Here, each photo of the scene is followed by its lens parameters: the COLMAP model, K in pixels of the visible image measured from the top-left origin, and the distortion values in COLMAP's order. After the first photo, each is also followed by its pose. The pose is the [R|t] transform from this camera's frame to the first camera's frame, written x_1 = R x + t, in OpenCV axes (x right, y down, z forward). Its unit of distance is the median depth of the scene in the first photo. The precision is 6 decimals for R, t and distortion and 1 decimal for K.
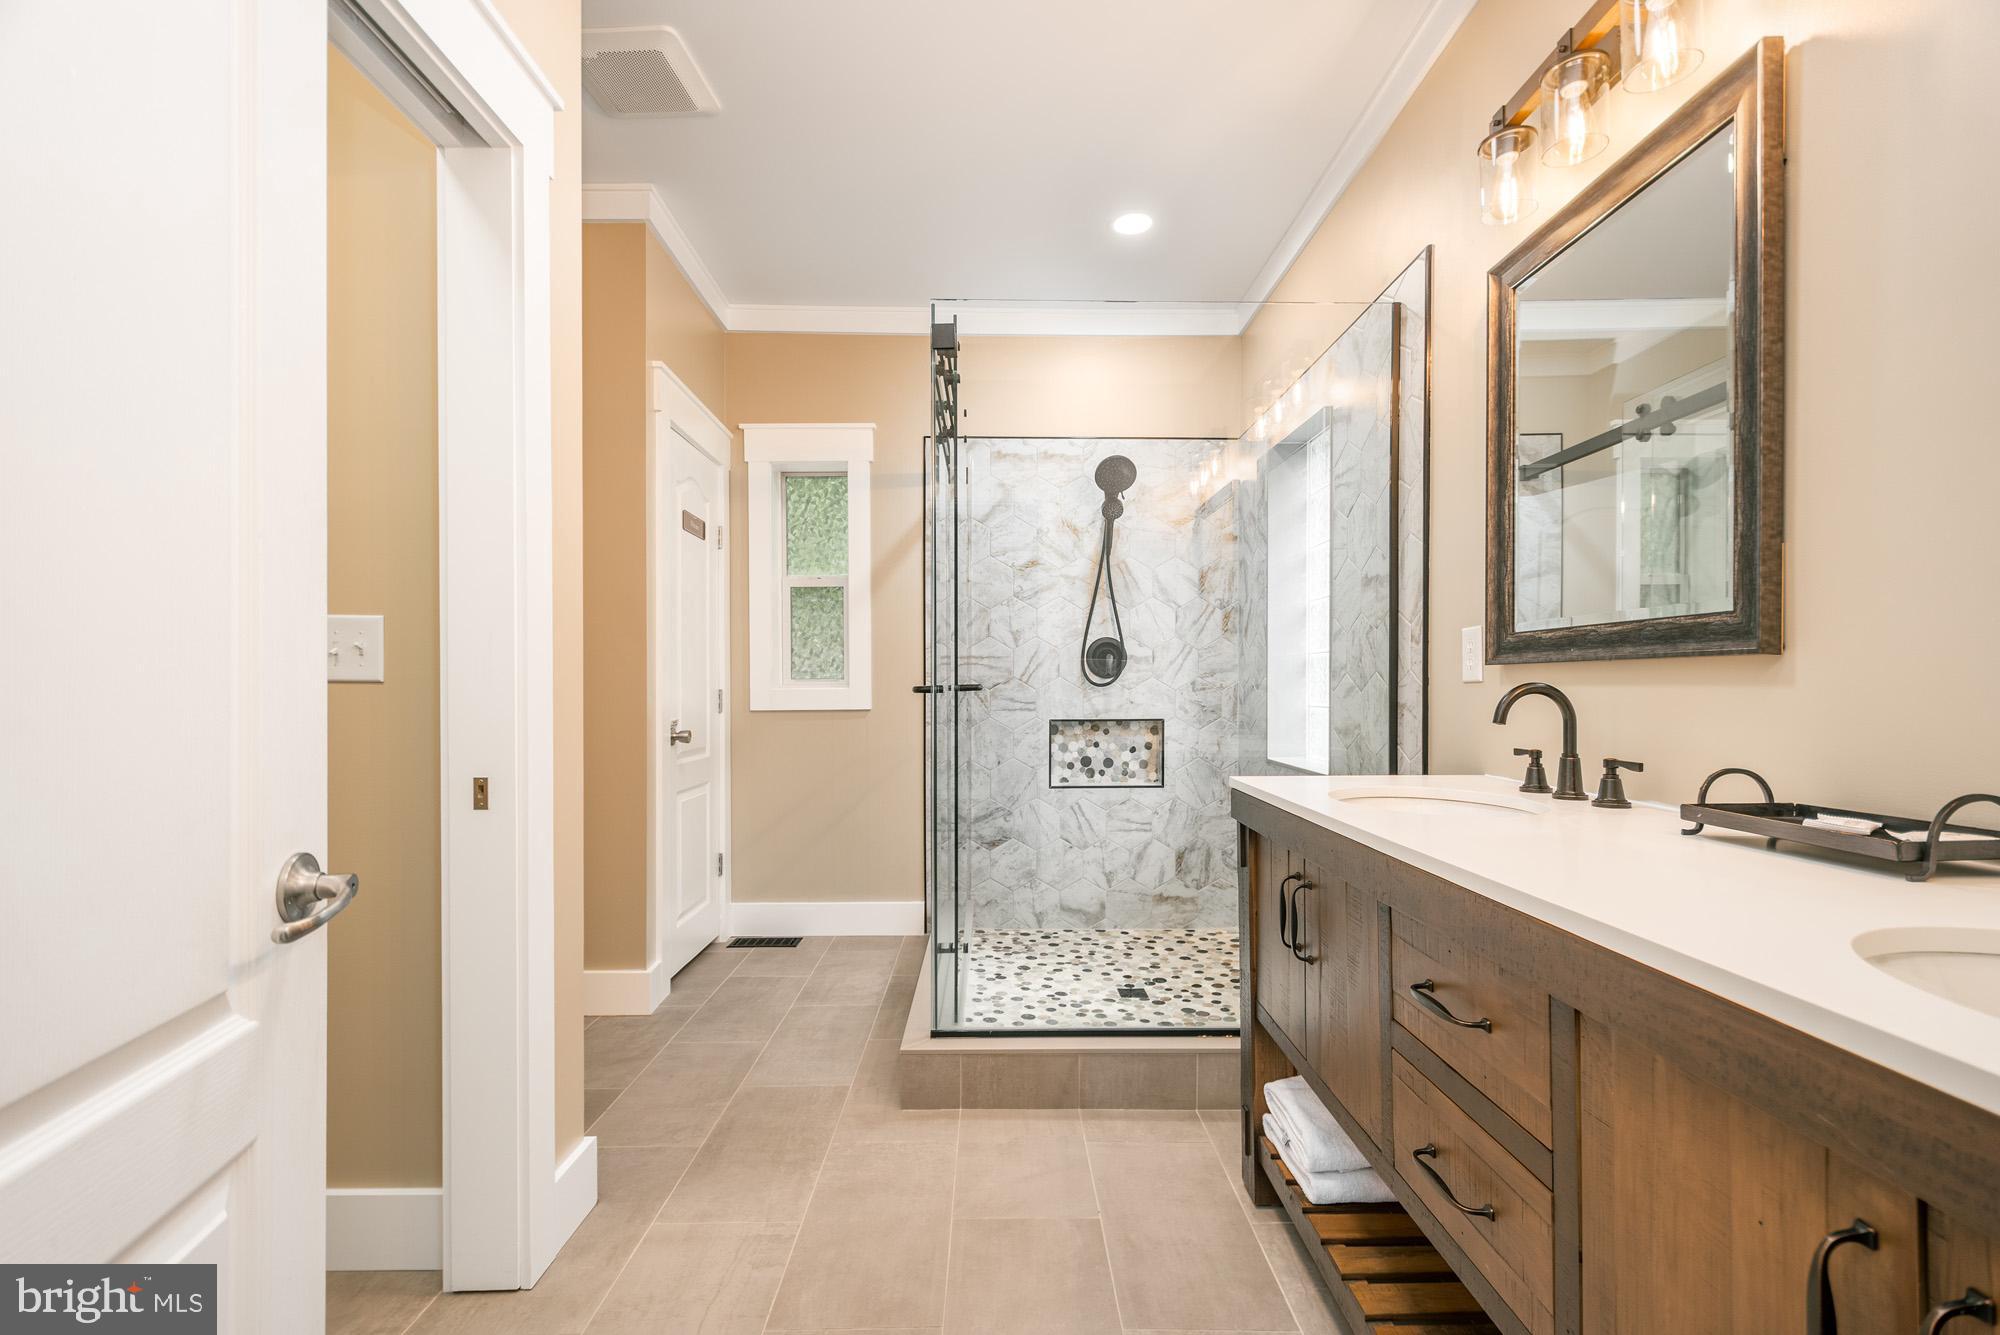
lens RADIAL K [[881.5, 0, 1004.1], [0, 881.5, 694.5], [0, 0, 1]] dist [0.003322, 0.000222]
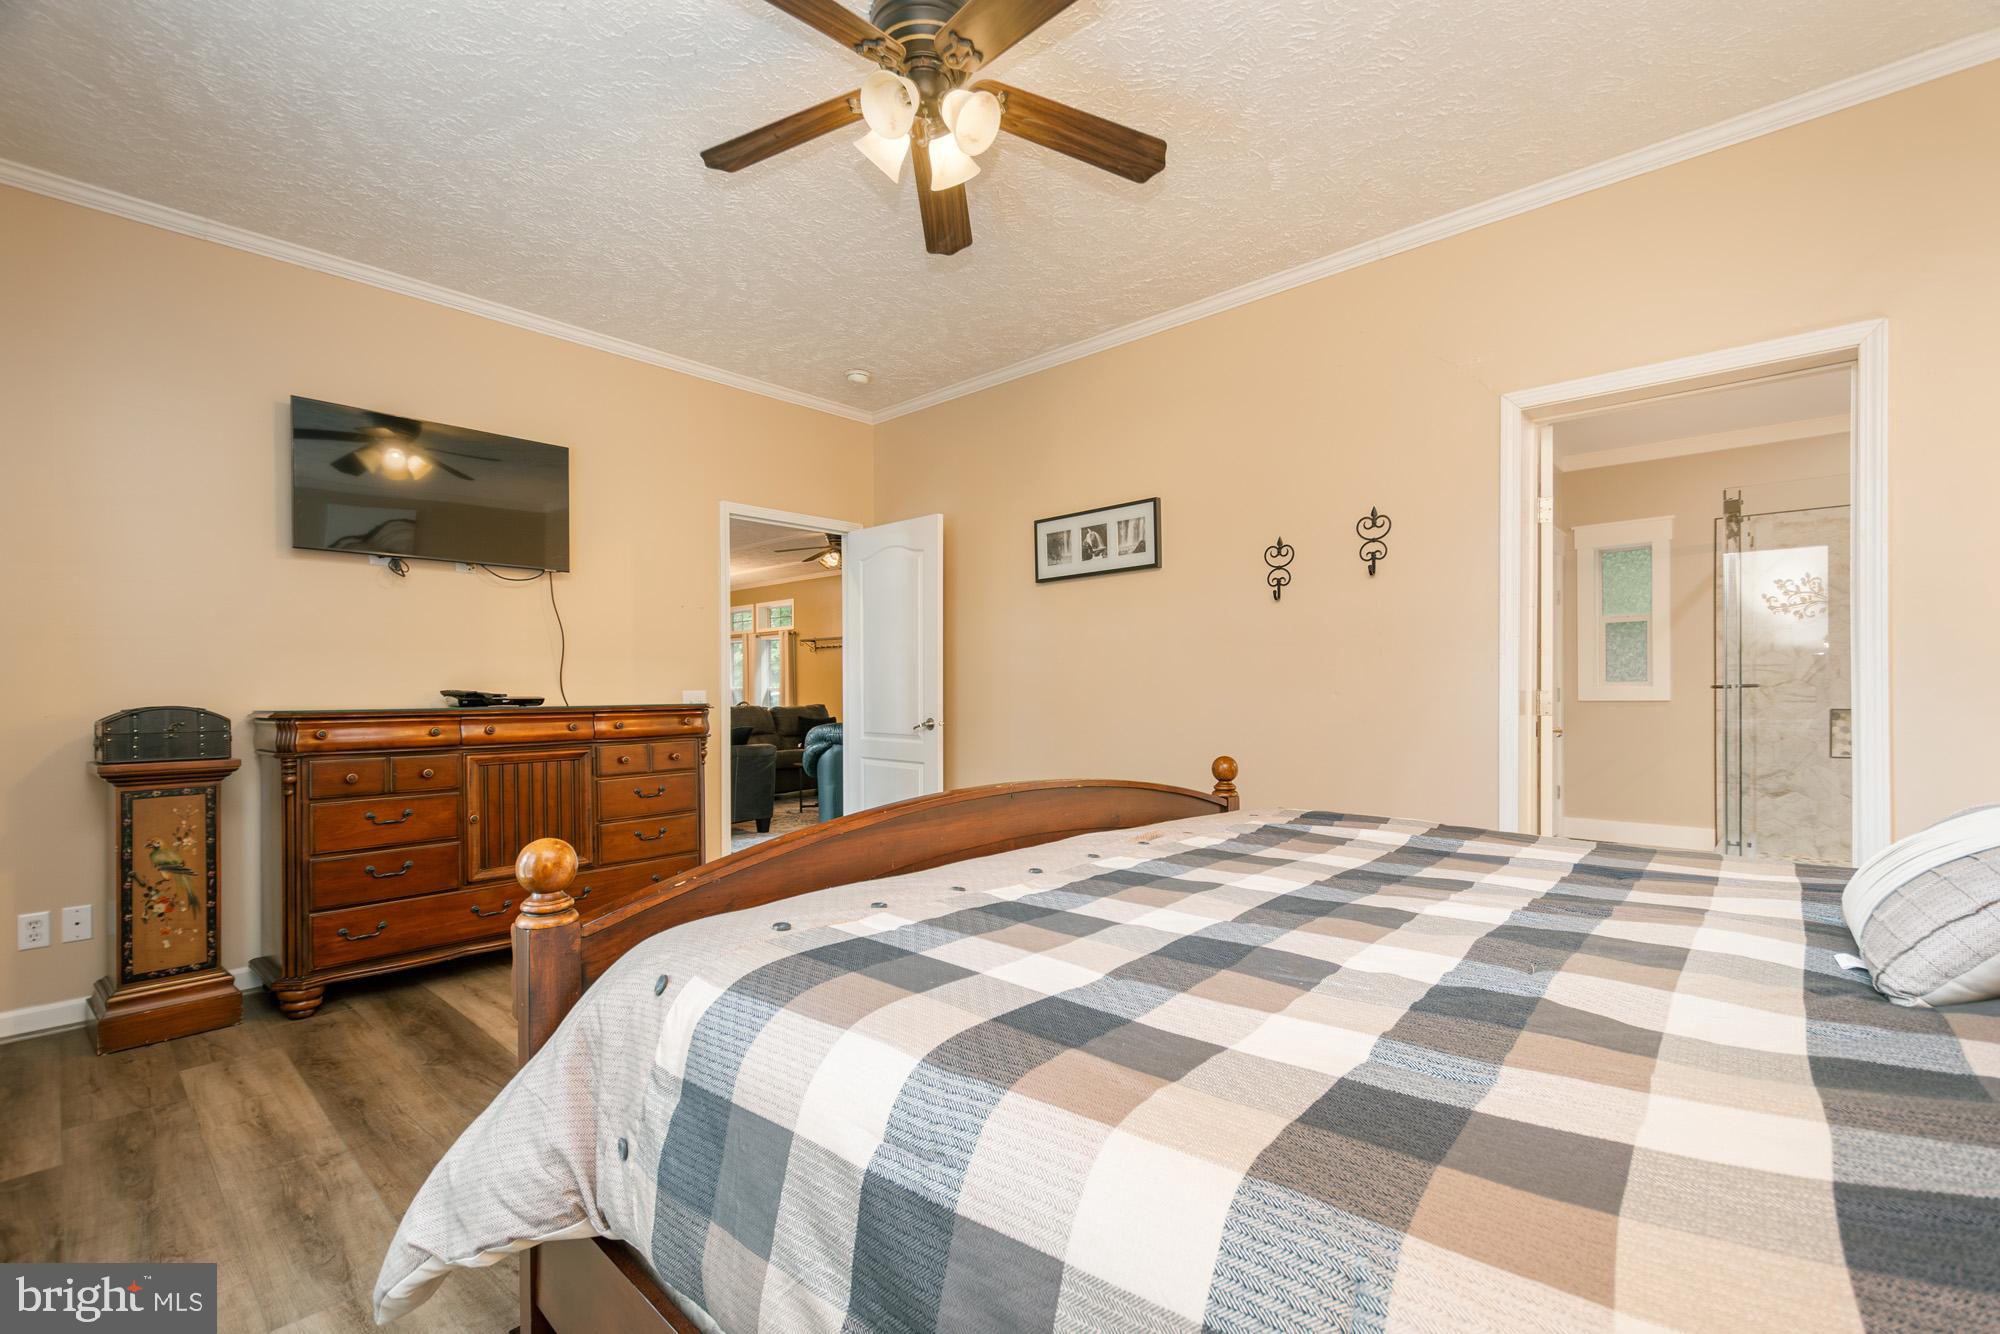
lens RADIAL K [[881.5, 0, 1004.1], [0, 881.5, 694.0], [0, 0, 1]] dist [0.003322, 0.000222]
pose [[0.726024, -0.001046, -0.687669, 0.064483], [-0.001406, 0.999994, -0.003005, 0.011202], [0.687668, 0.003149, 0.726018, -0.917453]]
